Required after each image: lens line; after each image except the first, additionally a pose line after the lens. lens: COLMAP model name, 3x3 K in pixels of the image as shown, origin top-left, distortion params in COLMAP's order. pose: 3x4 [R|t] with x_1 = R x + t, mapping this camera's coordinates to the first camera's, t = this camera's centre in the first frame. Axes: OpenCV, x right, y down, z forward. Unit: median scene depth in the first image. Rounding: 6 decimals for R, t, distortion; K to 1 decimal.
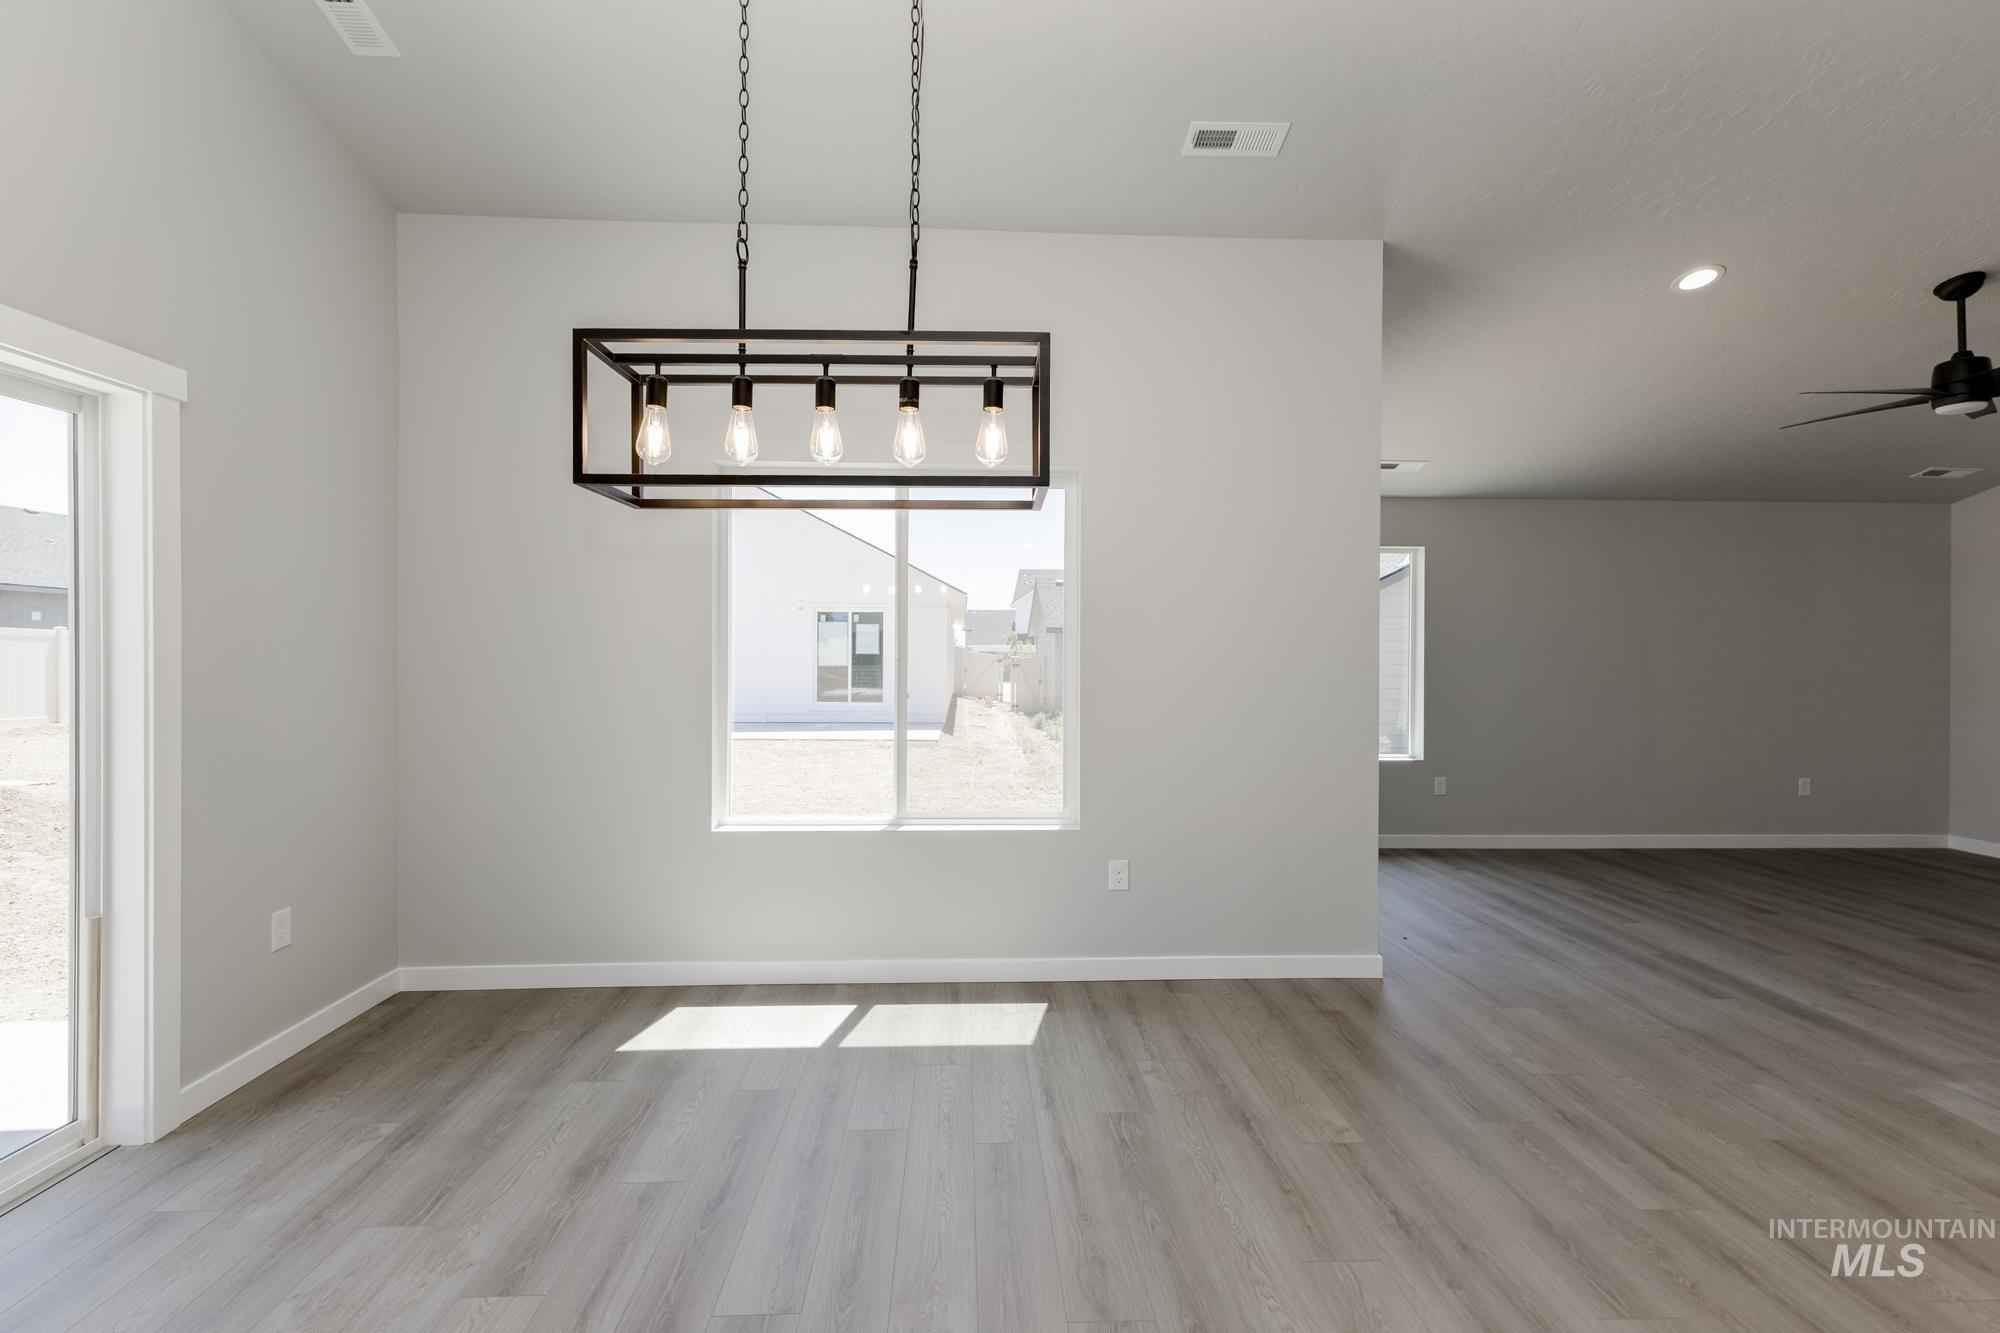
lens RADIAL K [[883.1, 0, 994.6], [0, 883.1, 657.2], [0, 0, 1]] dist [0.012549, -0.002841]
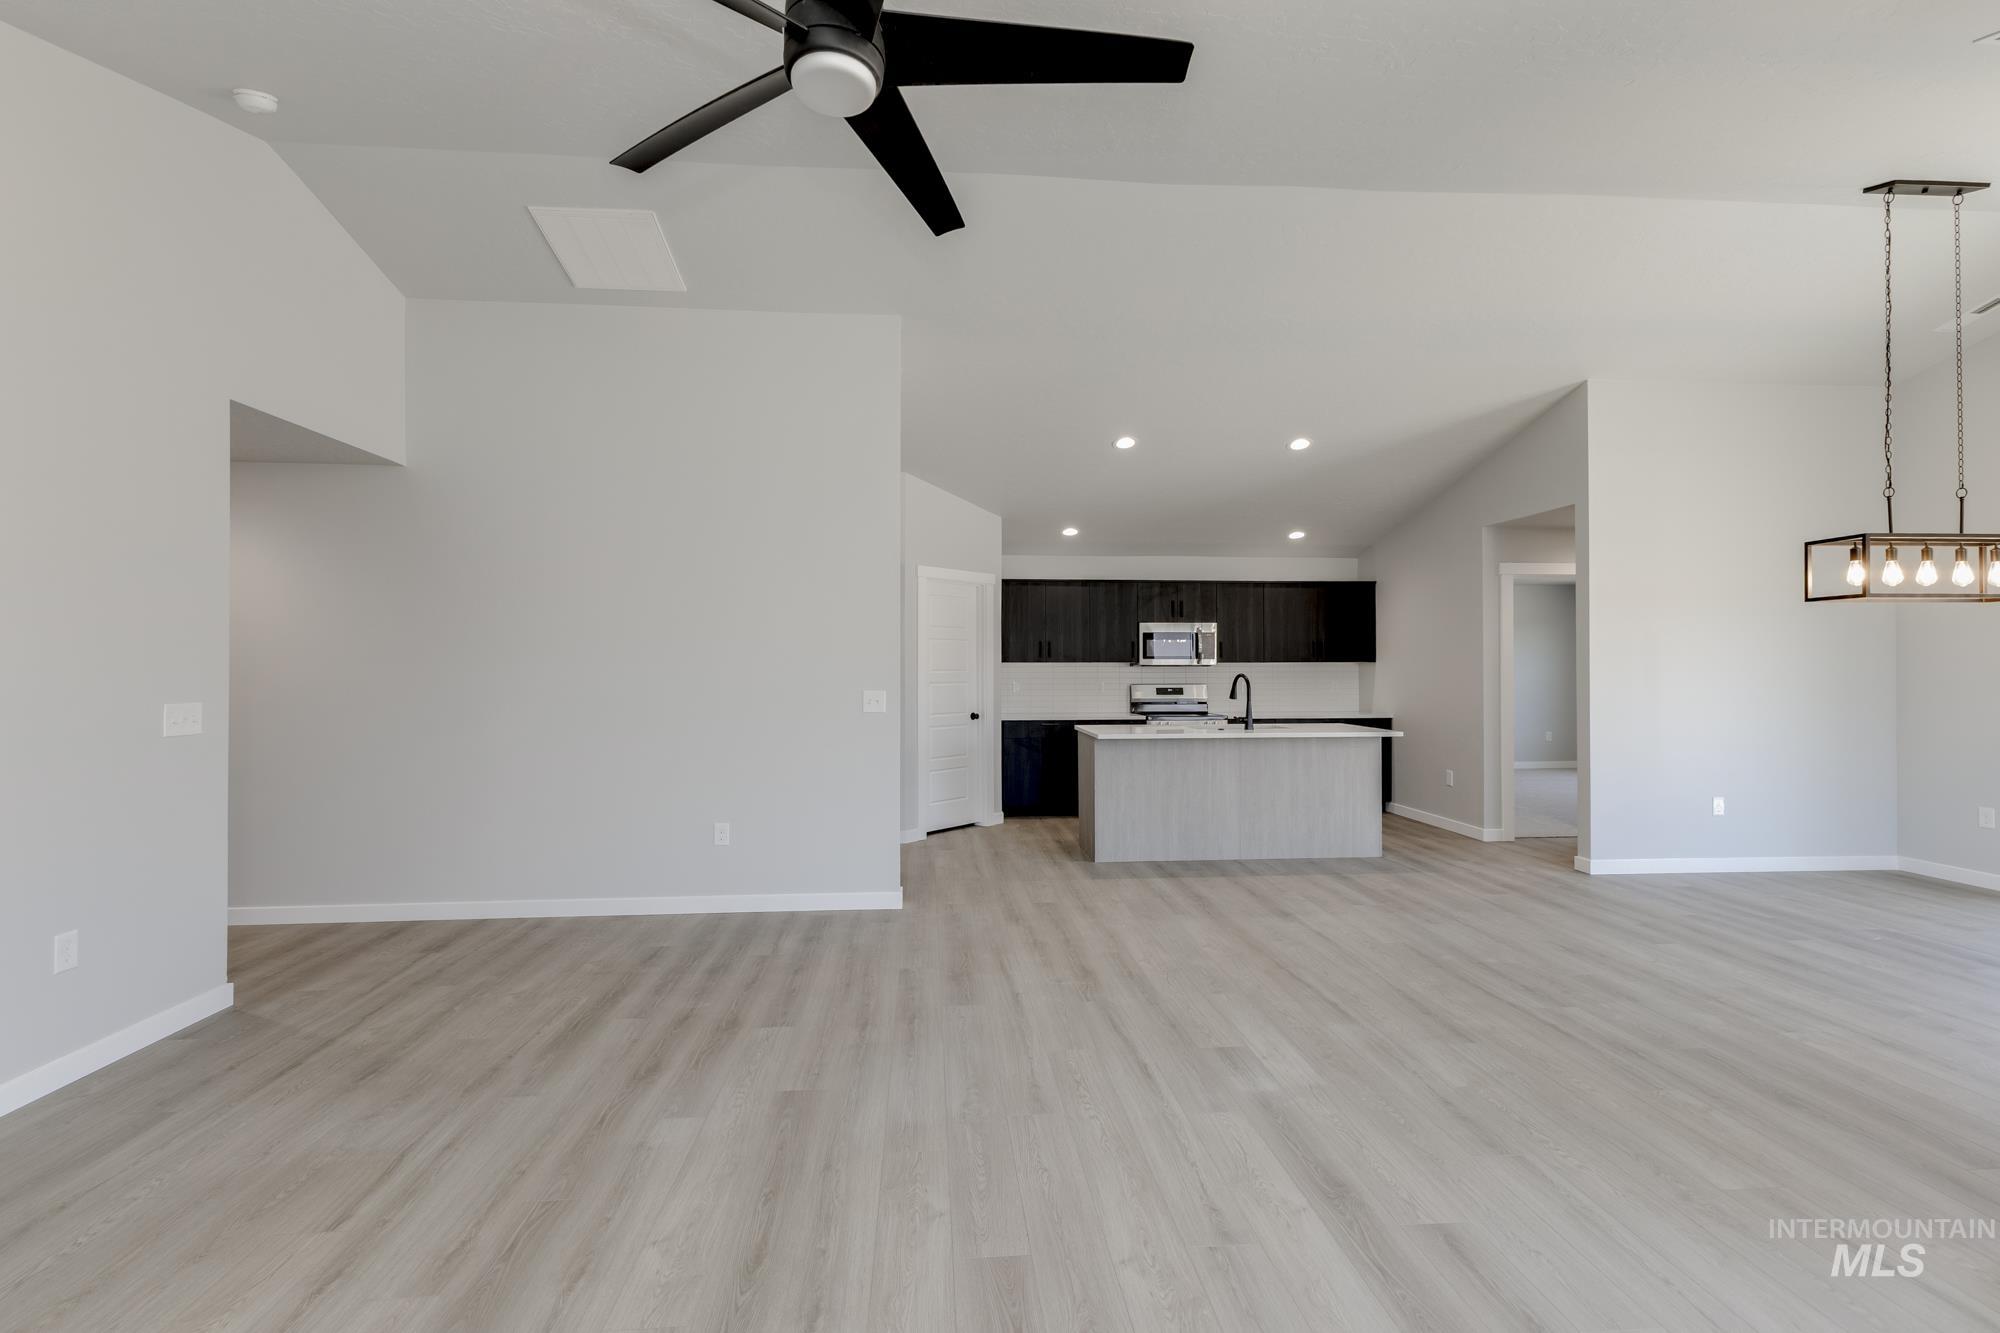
lens RADIAL K [[883.1, 0, 996.5], [0, 883.1, 665.5], [0, 0, 1]] dist [0.012549, -0.002841]
pose [[-0.999407, -0.002683, -0.034321, 1.142056], [-0.002694, 0.999996, 0.000271, -0.000064], [0.034320, 0.000364, -0.999411, 1.603270]]
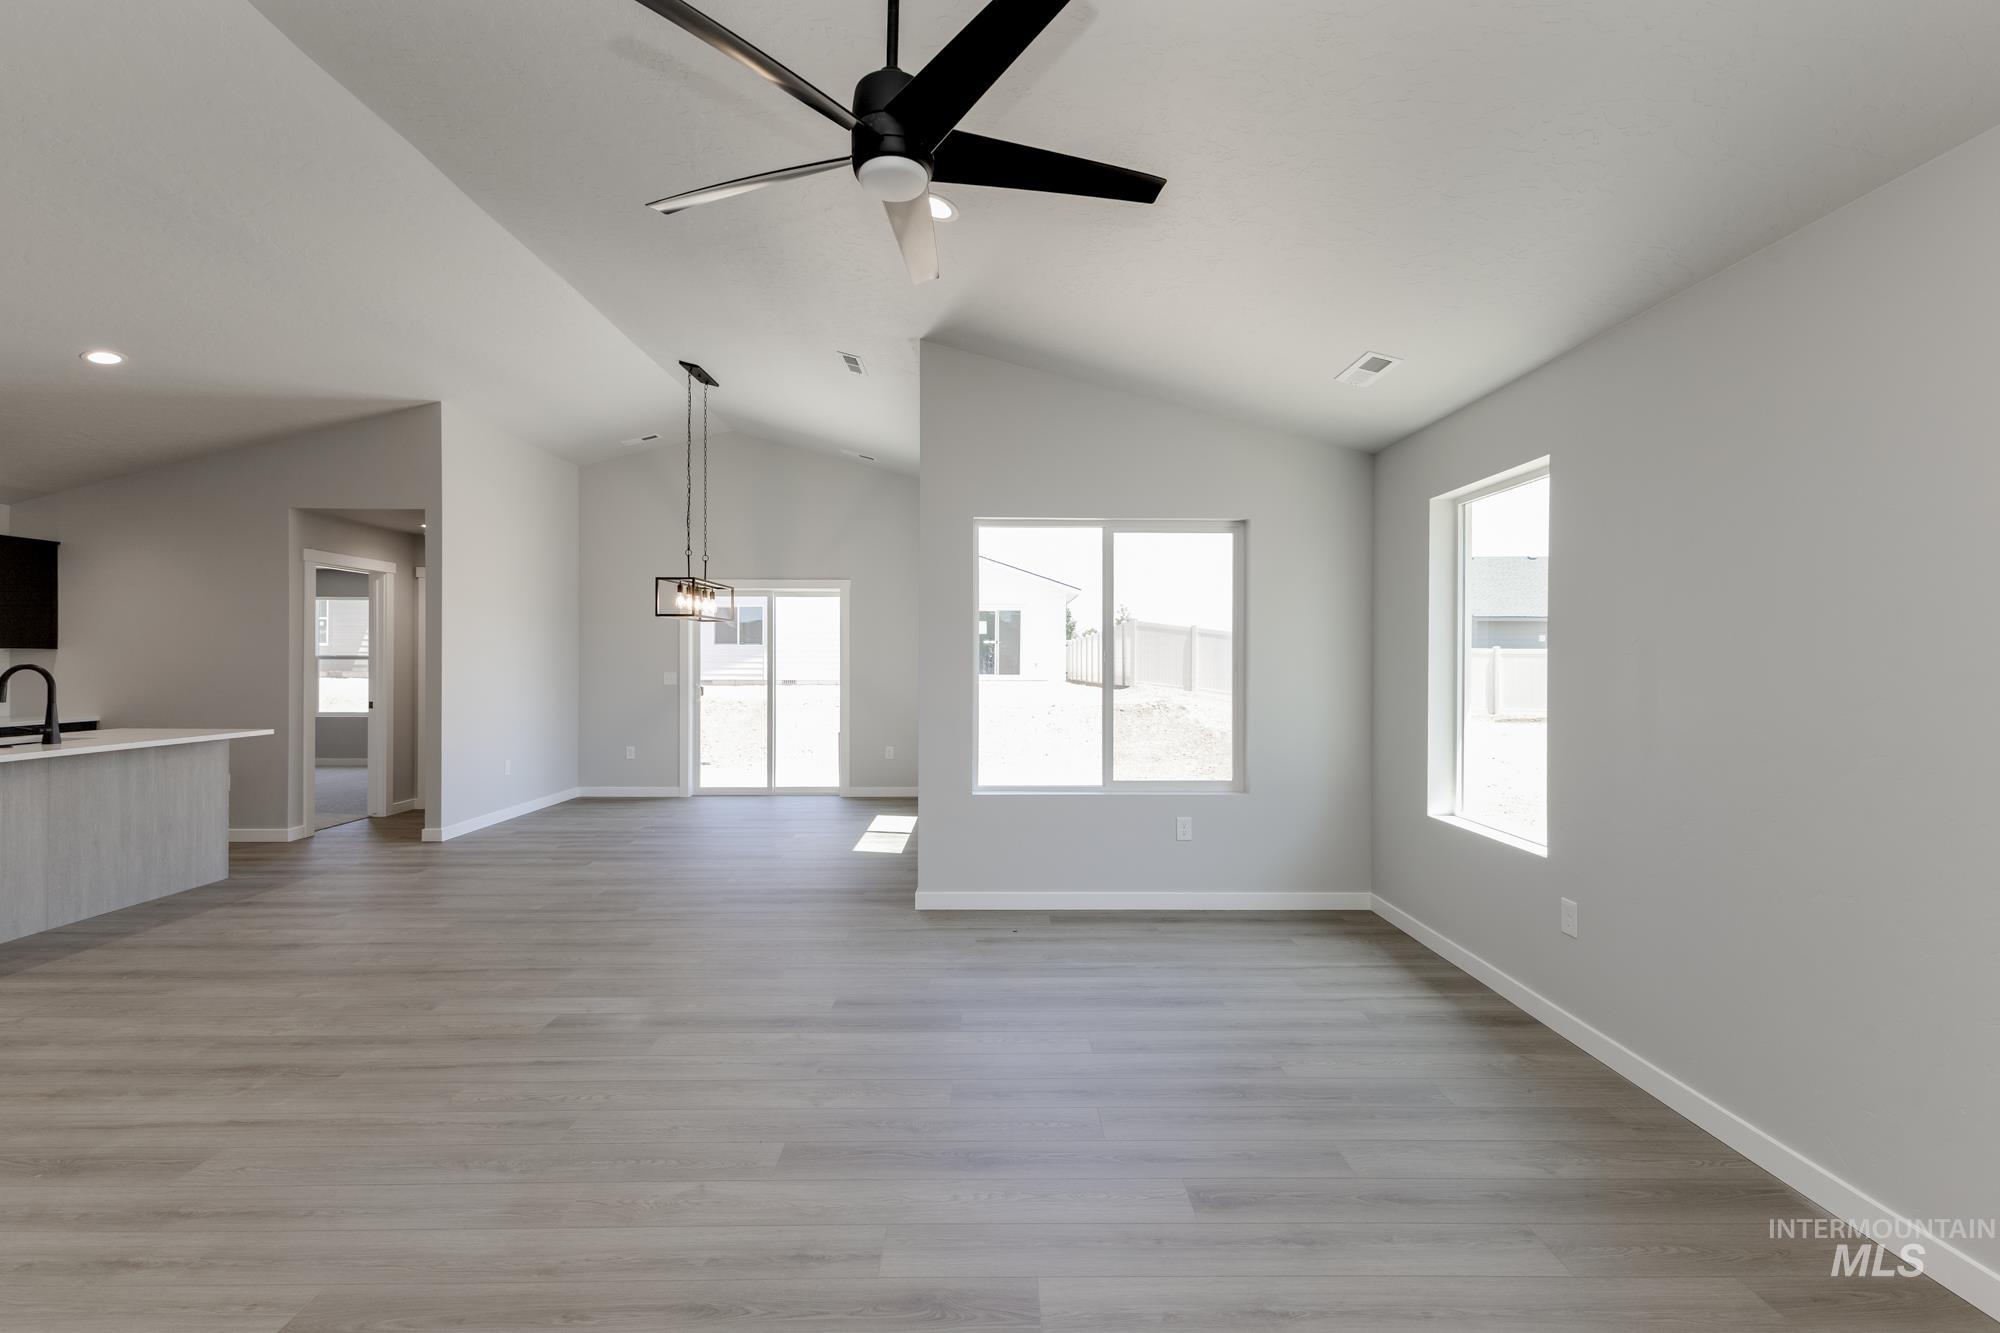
lens RADIAL K [[883.1, 0, 992.0], [0, 883.1, 664.2], [0, 0, 1]] dist [0.012549, -0.002841]
pose [[-0.036582, -0.001793, -0.999329, 1.793845], [-0.008236, 0.999965, -0.001492, 0.007709], [0.999297, 0.008176, -0.036595, 1.208498]]
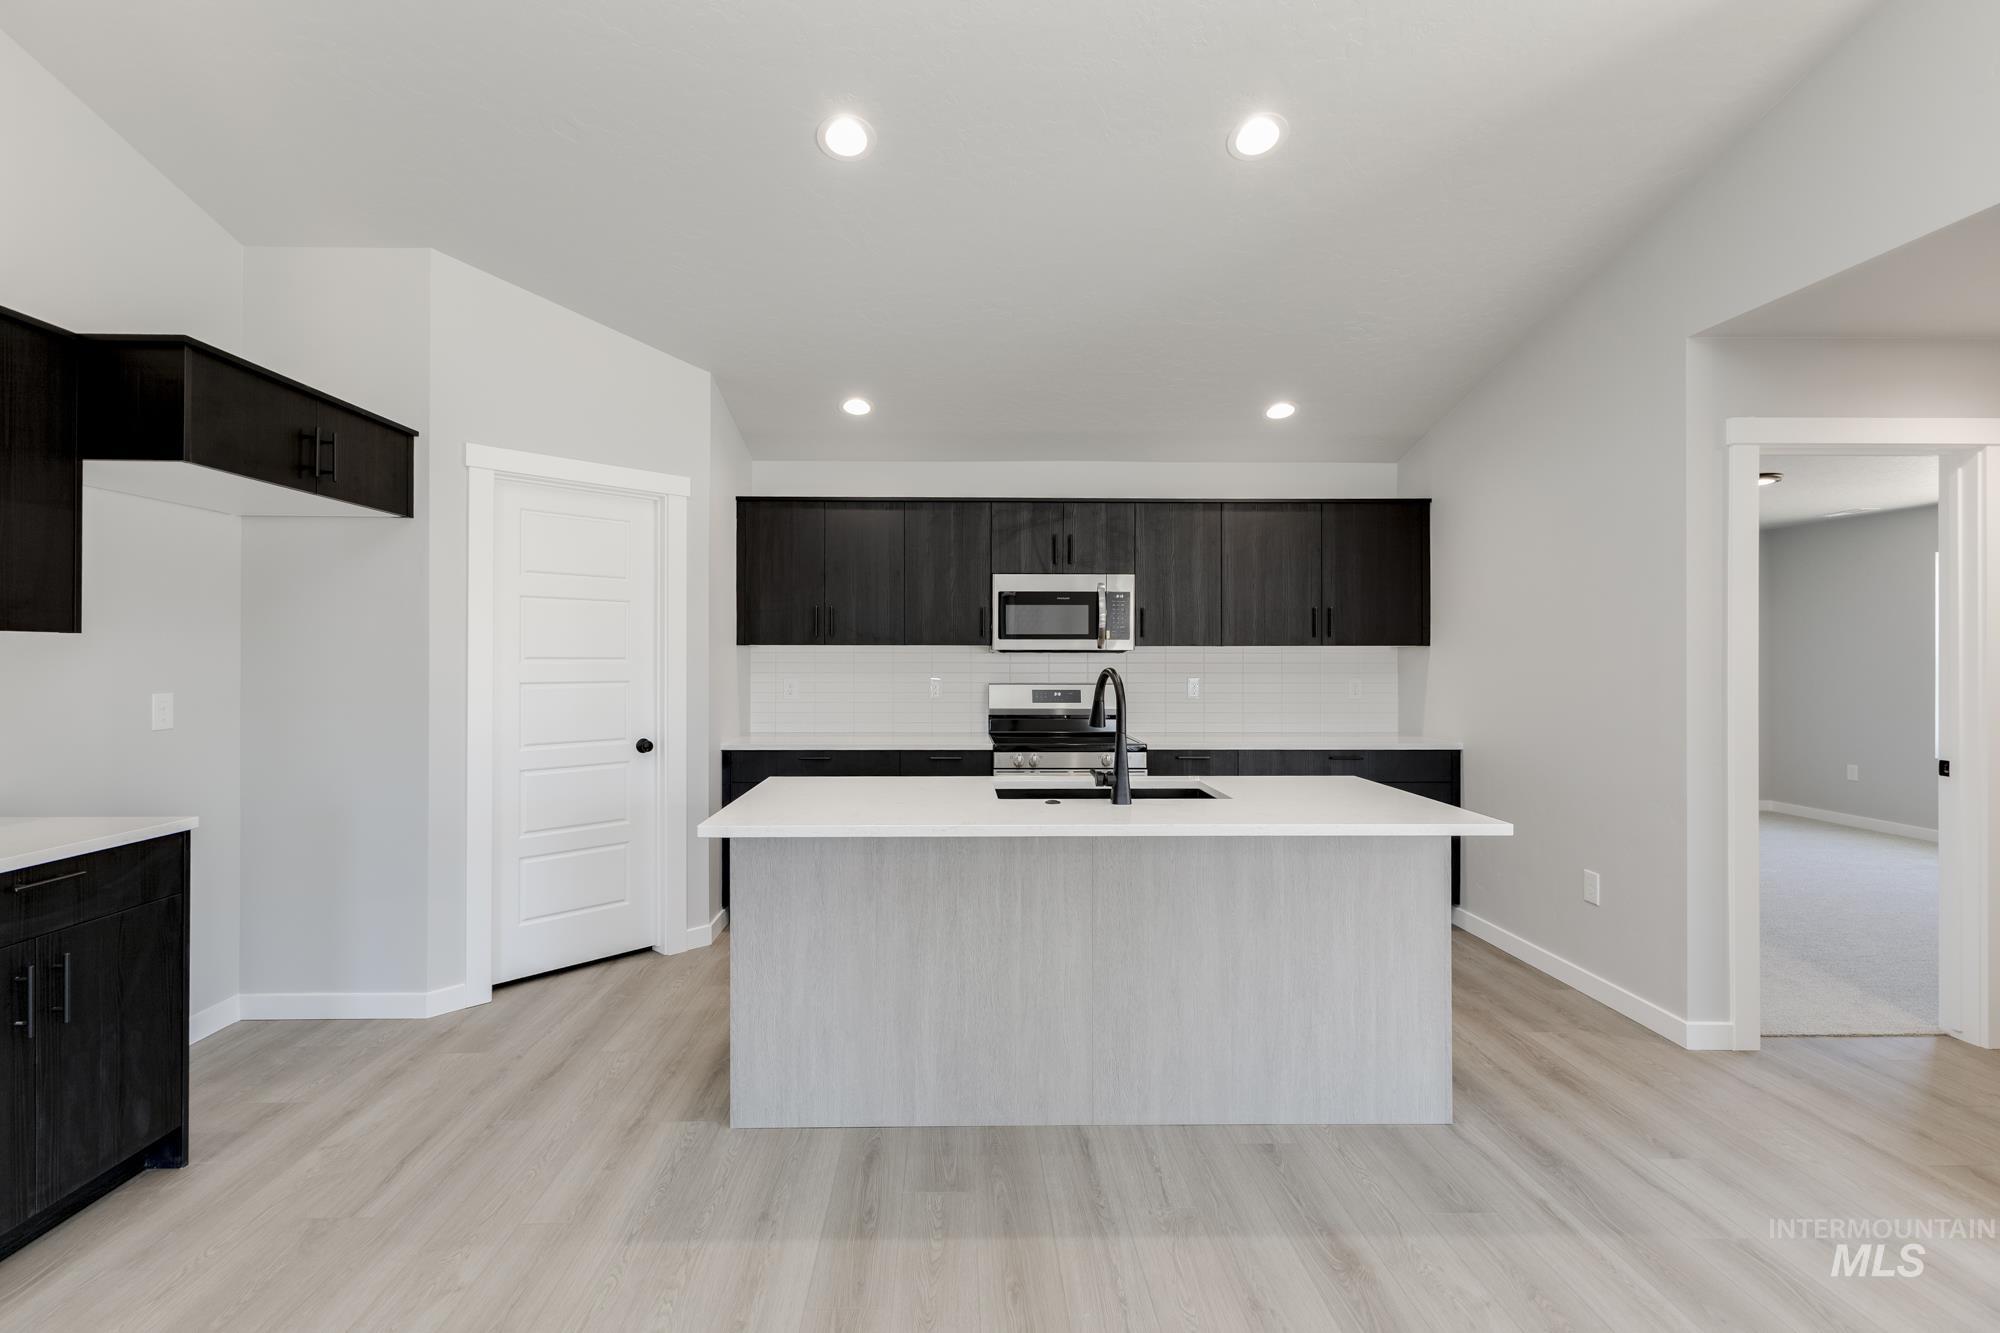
lens RADIAL K [[883.1, 0, 968.9], [0, 883.1, 656.6], [0, 0, 1]] dist [0.012549, -0.002841]
pose [[-0.999503, -0.005587, 0.031037, 0.671887], [-0.005527, 0.999983, 0.002023, 0.006093], [-0.031048, 0.001850, -0.999516, 0.570386]]
